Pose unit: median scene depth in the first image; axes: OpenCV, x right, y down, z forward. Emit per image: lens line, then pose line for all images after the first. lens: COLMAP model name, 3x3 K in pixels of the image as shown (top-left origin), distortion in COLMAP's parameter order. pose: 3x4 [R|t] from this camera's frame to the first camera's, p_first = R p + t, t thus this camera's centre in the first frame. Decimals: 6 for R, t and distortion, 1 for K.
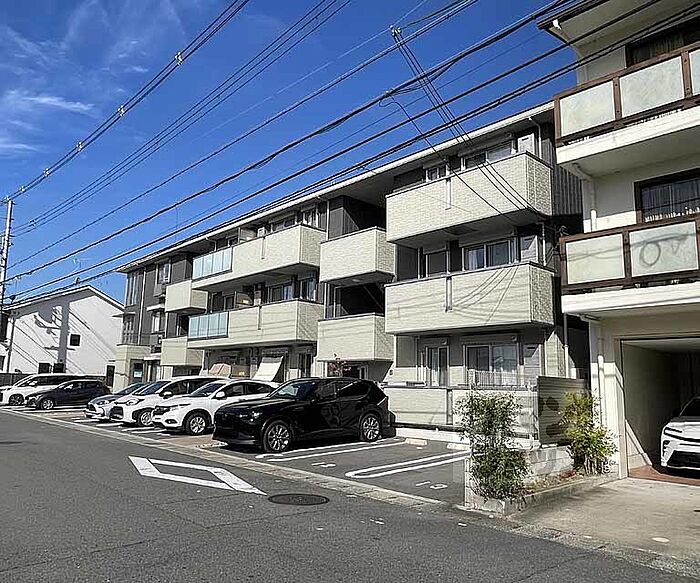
lens RADIAL K [[532.1, 0, 350.0], [0, 532.1, 291.5], [0, 0, 1]] dist [-0.007173, -0.003427]
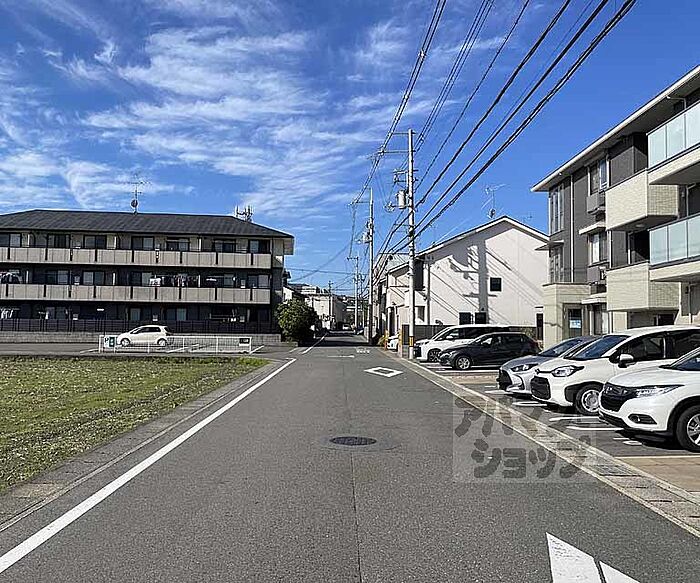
lens RADIAL K [[580.3, 0, 350.0], [0, 580.3, 291.5], [0, 0, 1]] dist [0.116219, -0.132837]
pose [[0.731263, -0.053229, -0.680015, -0.080983], [0.120659, 0.991323, 0.052156, 0.034993], [0.671339, -0.120190, 0.731341, 0.226108]]
